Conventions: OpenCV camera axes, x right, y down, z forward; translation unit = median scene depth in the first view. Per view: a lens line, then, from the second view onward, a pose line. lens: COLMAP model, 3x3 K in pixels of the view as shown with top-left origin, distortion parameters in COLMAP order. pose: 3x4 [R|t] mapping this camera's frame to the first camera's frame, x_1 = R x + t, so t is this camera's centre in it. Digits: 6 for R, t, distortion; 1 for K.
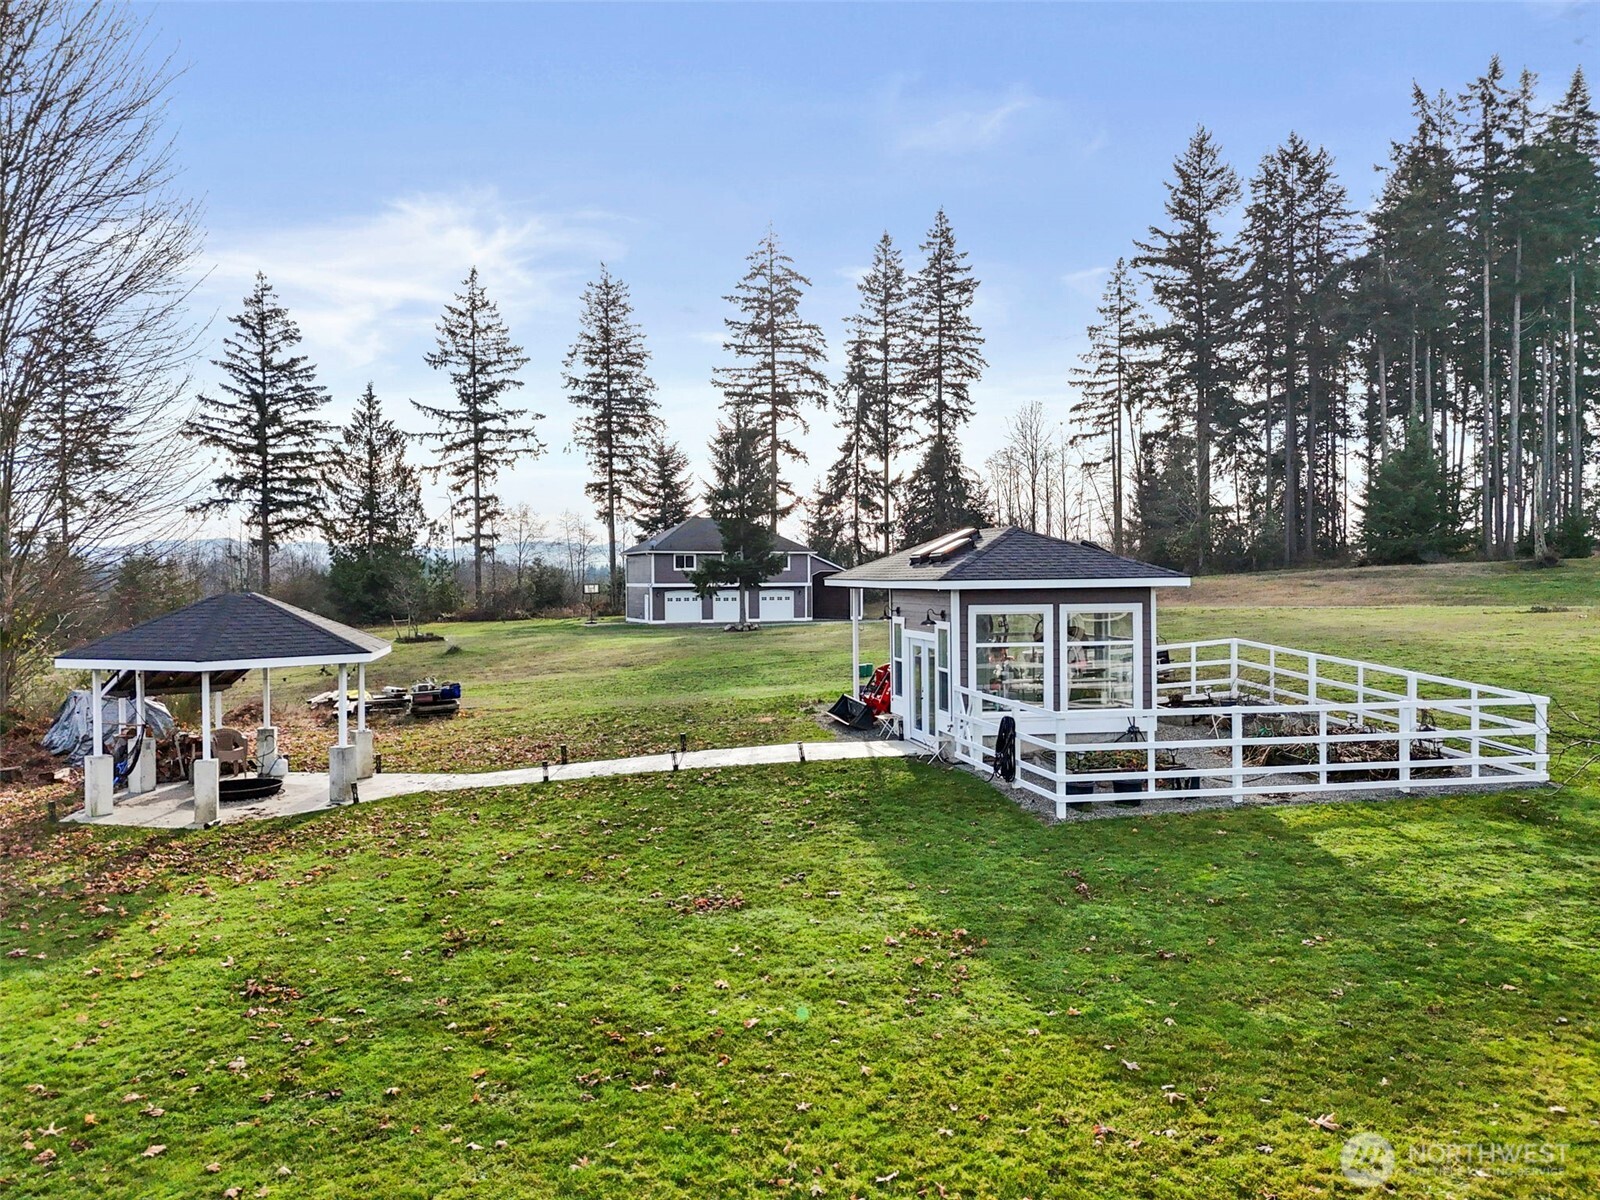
lens RADIAL K [[1164.4, 0, 799.6], [0, 1164.4, 609.5], [0, 0, 1]] dist [0.054702, -0.036735]
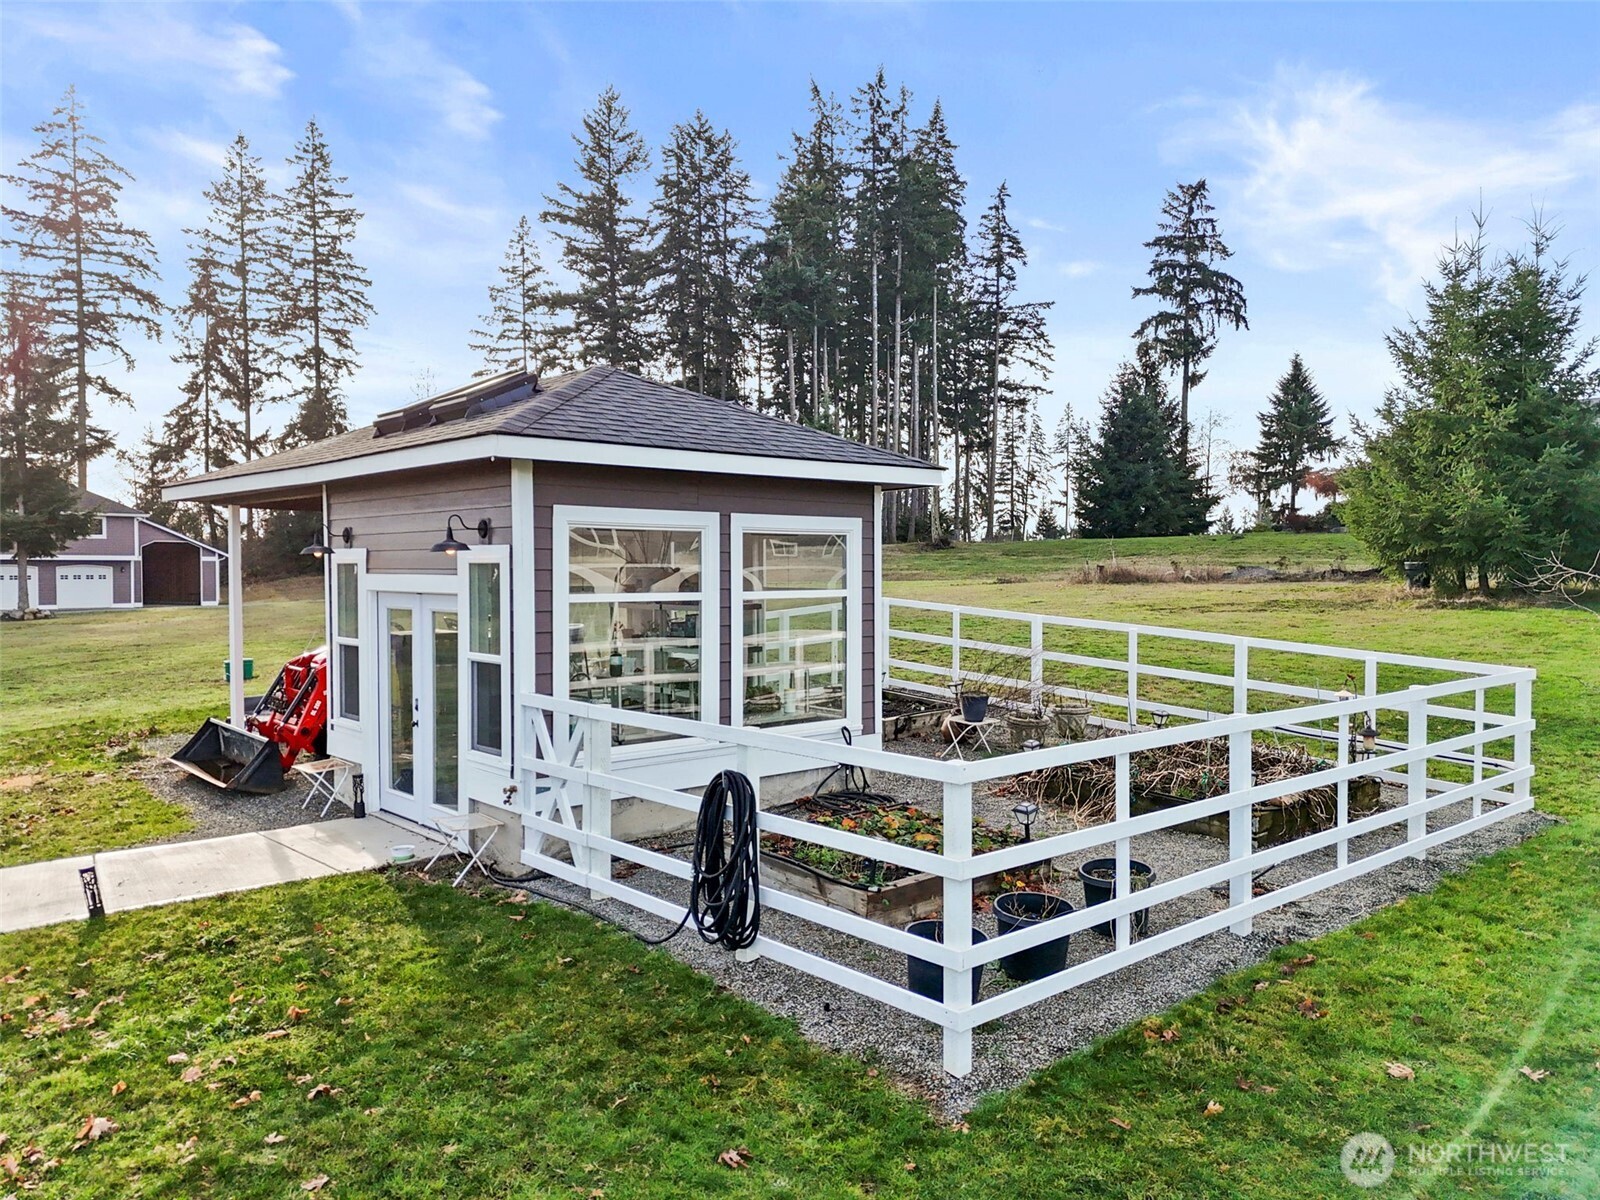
lens RADIAL K [[1164.4, 0, 798.2], [0, 1164.4, 603.4], [0, 0, 1]] dist [0.054702, -0.036735]
pose [[0.869473, -0.008056, 0.493915, 0.002157], [0.007242, 0.999967, 0.003562, 0.005824], [-0.493927, 0.000480, 0.869503, 0.106541]]
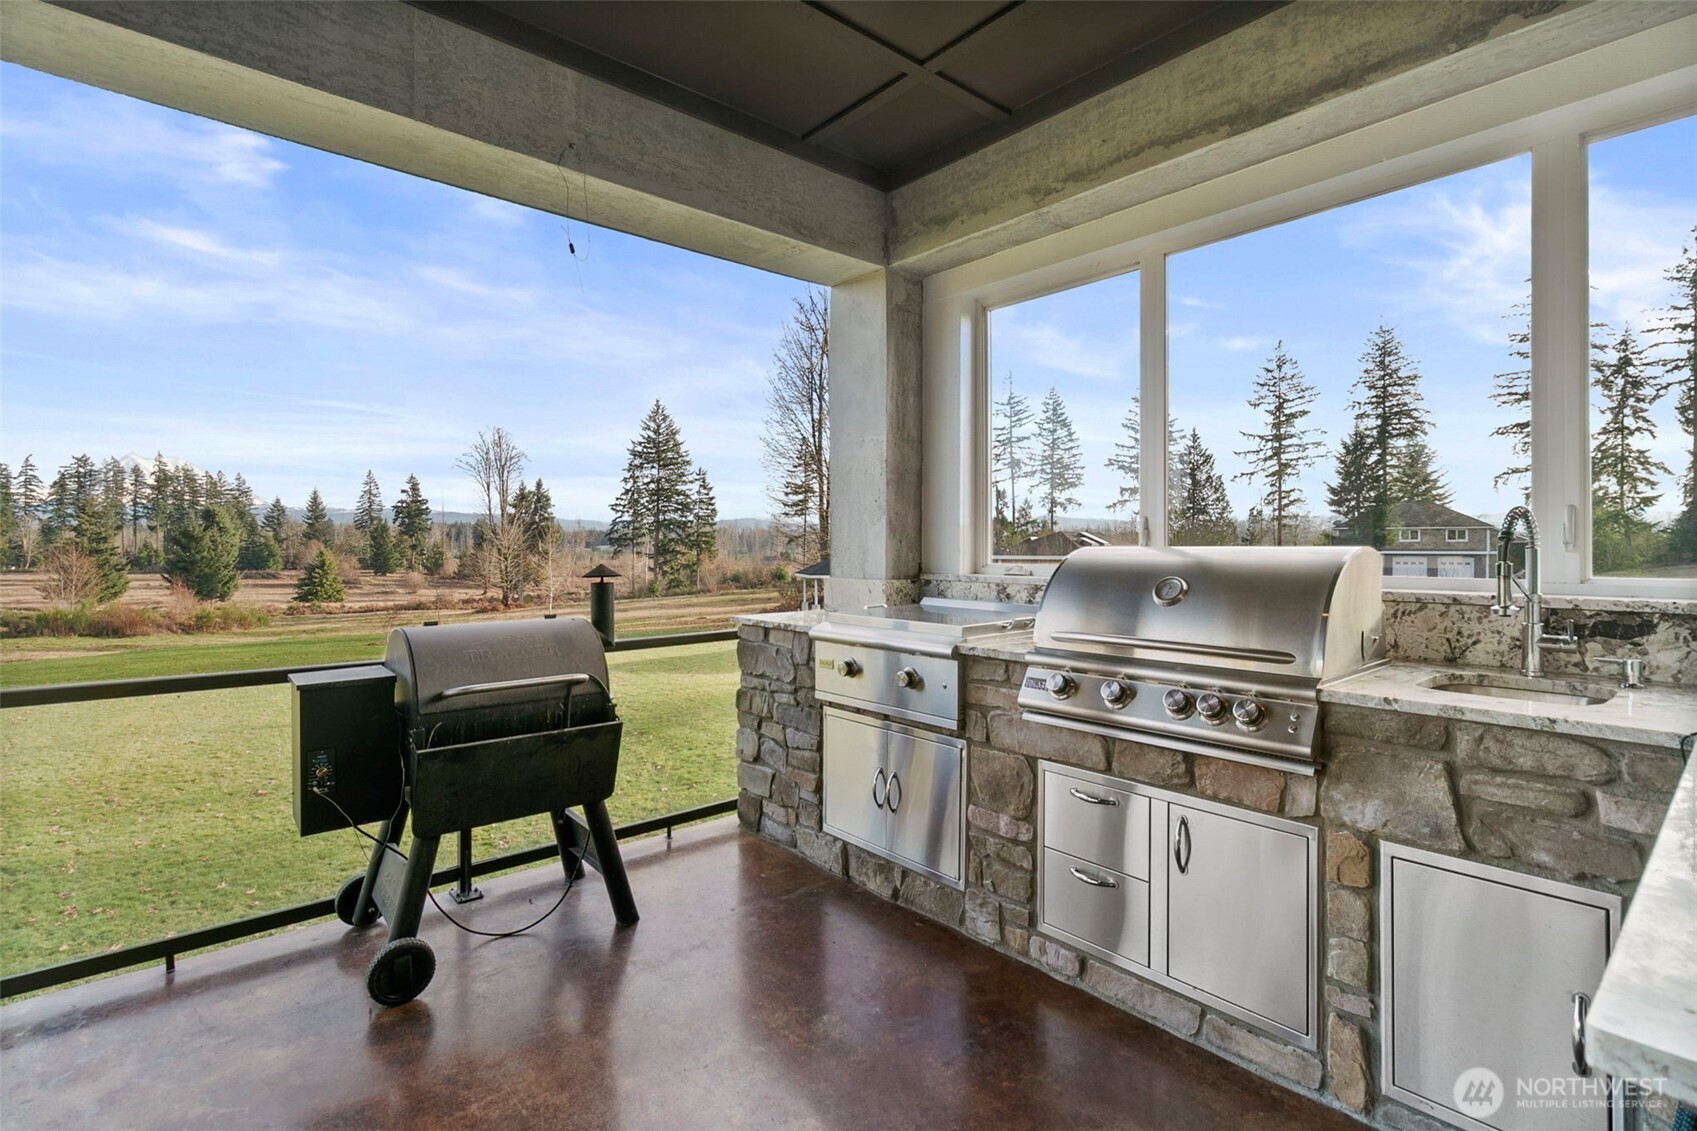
lens RADIAL K [[800.3, 0, 848.9], [0, 800.3, 554.9], [0, 0, 1]] dist [-0.001762, -0.000328]
pose [[0.595520, 0.014542, -0.803209, 0.221108], [-0.022437, 0.999747, 0.001466, -0.004139], [0.803027, 0.017149, 0.595696, -0.046272]]
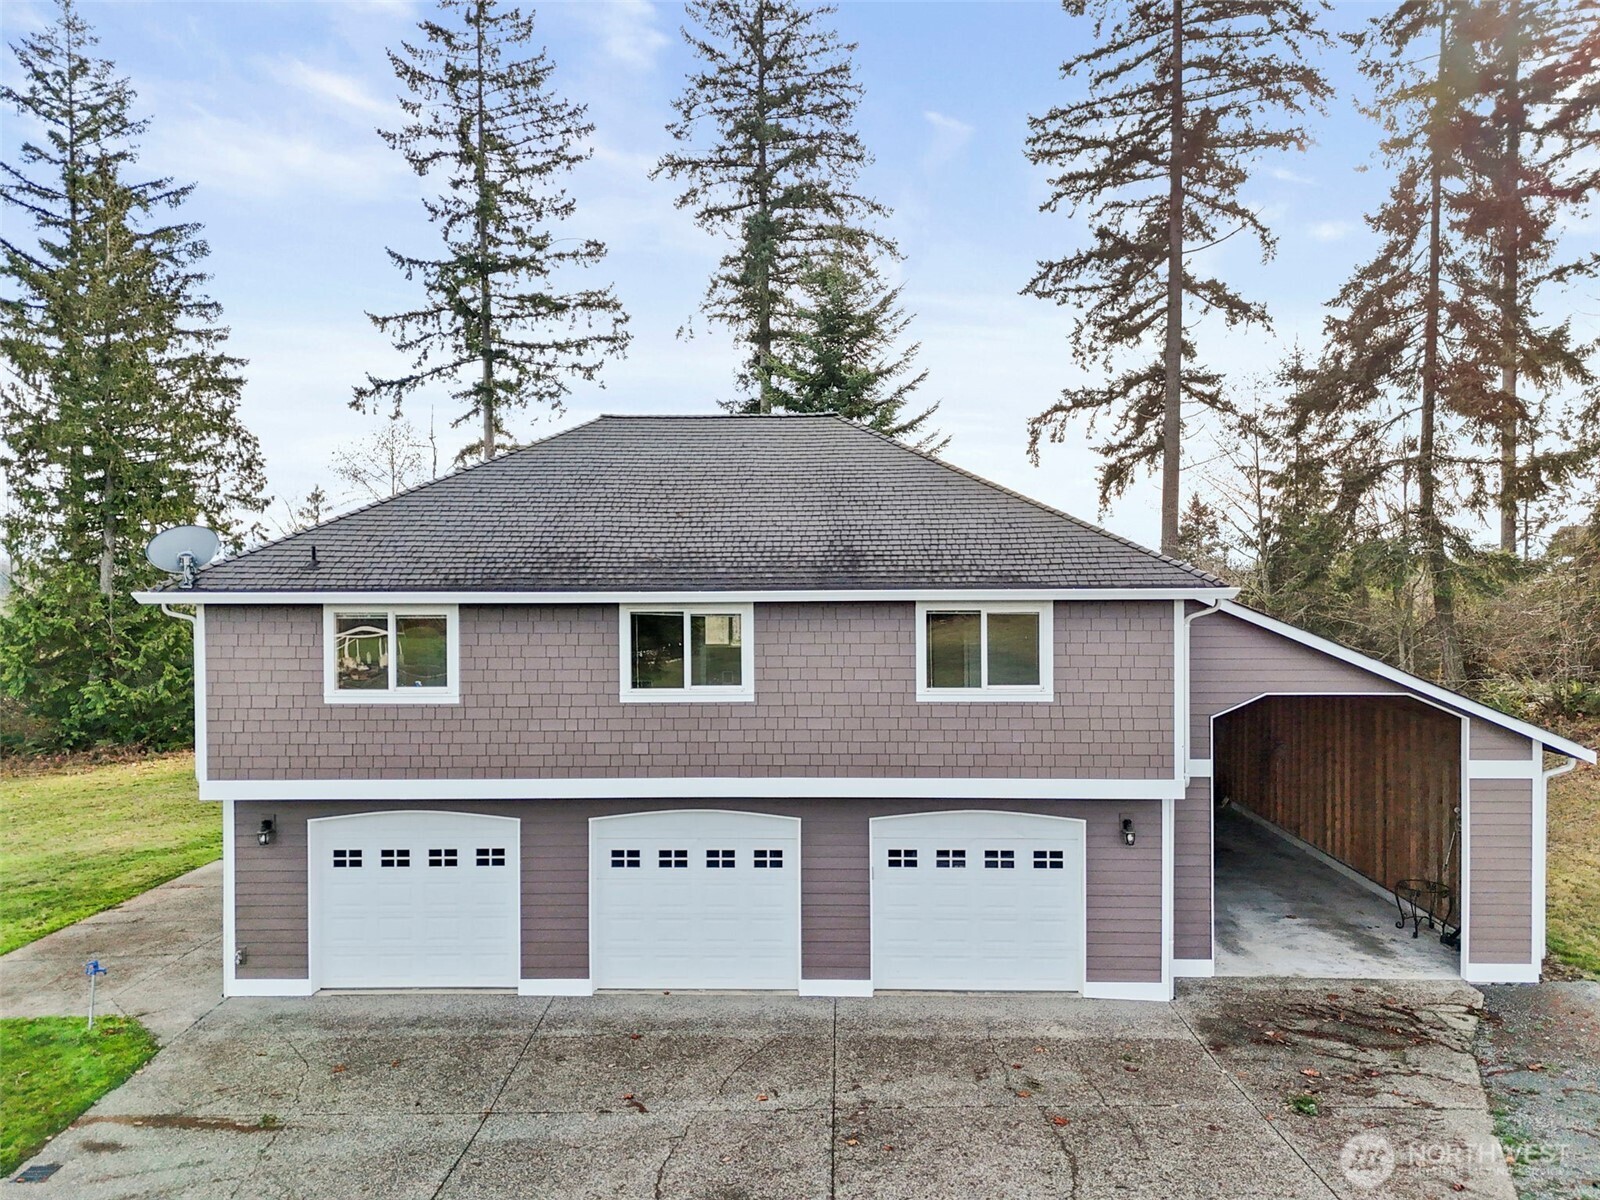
lens RADIAL K [[1164.4, 0, 797.3], [0, 1164.4, 591.5], [0, 0, 1]] dist [0.054702, -0.036735]
pose [[0.920994, 0.006621, -0.389521, 0.016760], [-0.009914, 0.999930, -0.006443, -0.036282], [0.389451, 0.009796, 0.920995, 0.638019]]
